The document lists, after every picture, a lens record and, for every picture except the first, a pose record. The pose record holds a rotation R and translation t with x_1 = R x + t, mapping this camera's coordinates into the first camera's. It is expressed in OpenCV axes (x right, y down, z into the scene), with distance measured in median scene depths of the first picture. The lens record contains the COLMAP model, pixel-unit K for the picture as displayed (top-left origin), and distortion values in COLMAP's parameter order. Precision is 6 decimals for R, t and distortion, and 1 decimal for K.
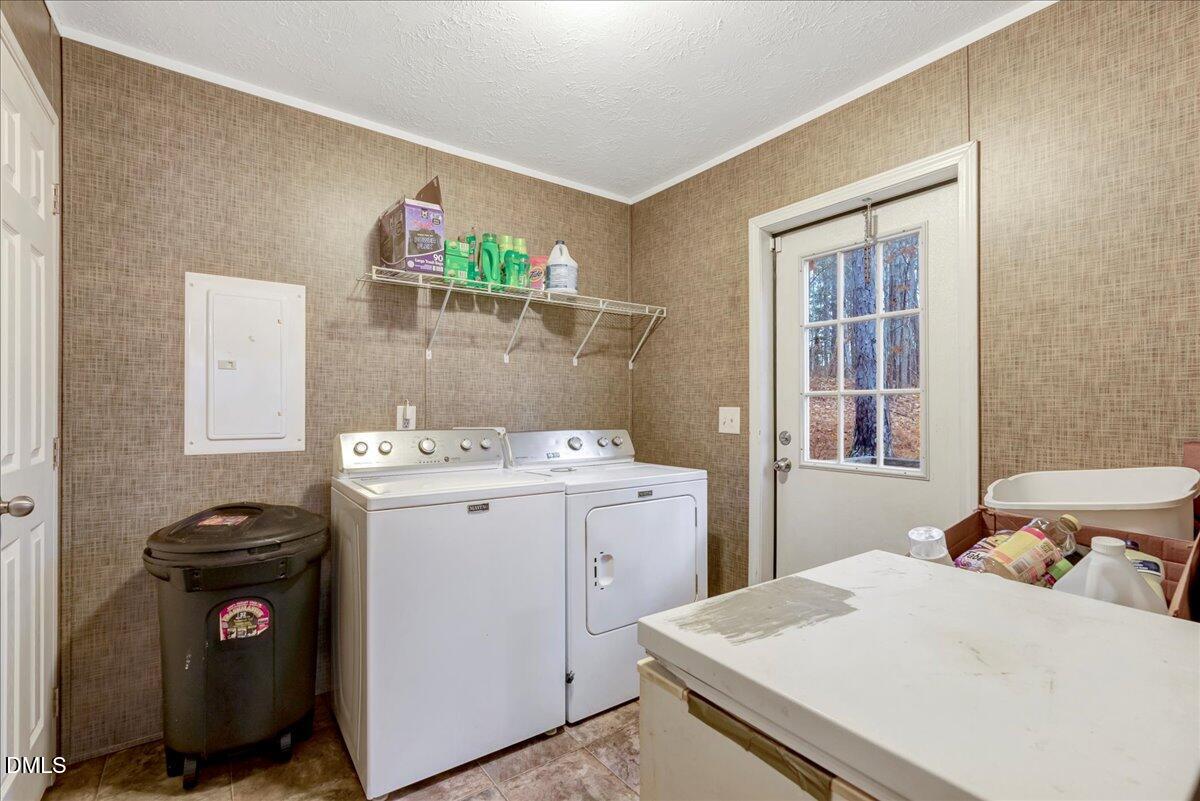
lens RADIAL K [[548.2, 0, 602.8], [0, 548.2, 409.0], [0, 0, 1]] dist [0.001543, 0.000275]
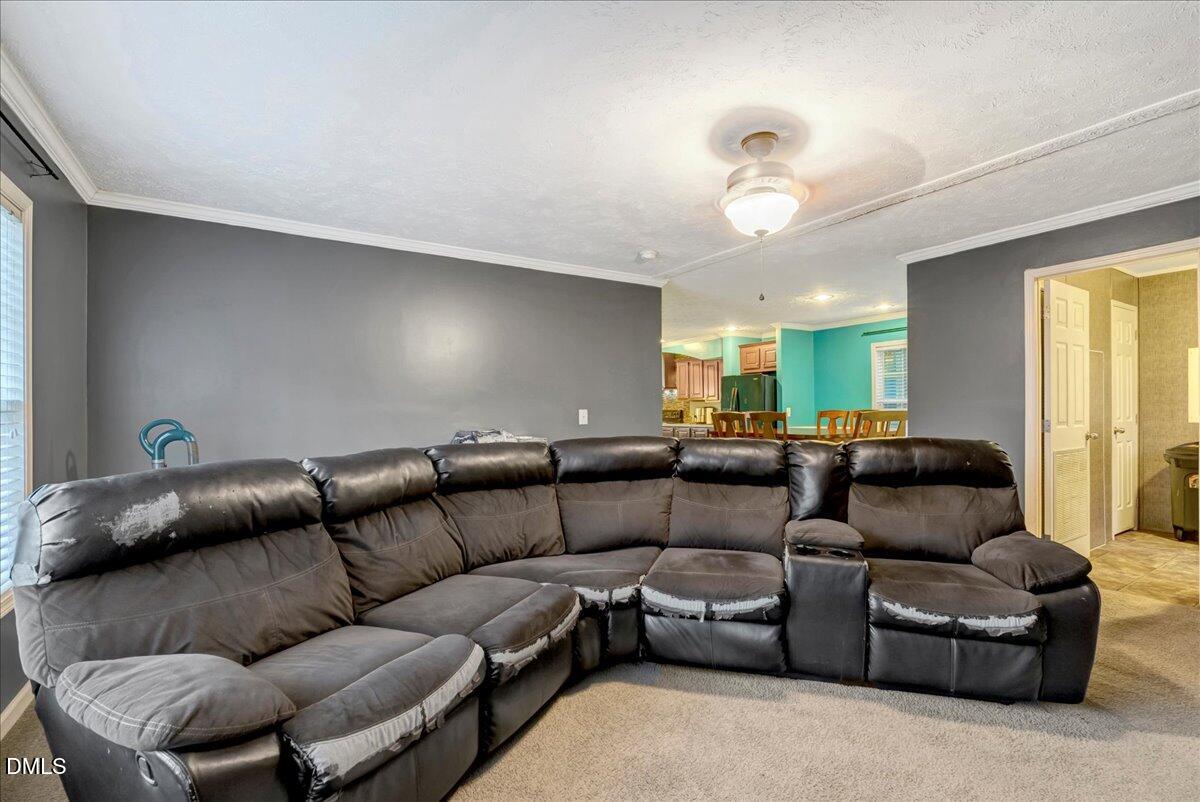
lens RADIAL K [[548.2, 0, 601.4], [0, 548.2, 413.6], [0, 0, 1]] dist [0.001543, 0.000275]
pose [[-0.063433, -0.002505, -0.997983, 1.994617], [0.000381, 0.999997, -0.002534, 0.051972], [0.997986, -0.000541, -0.063432, -1.575985]]
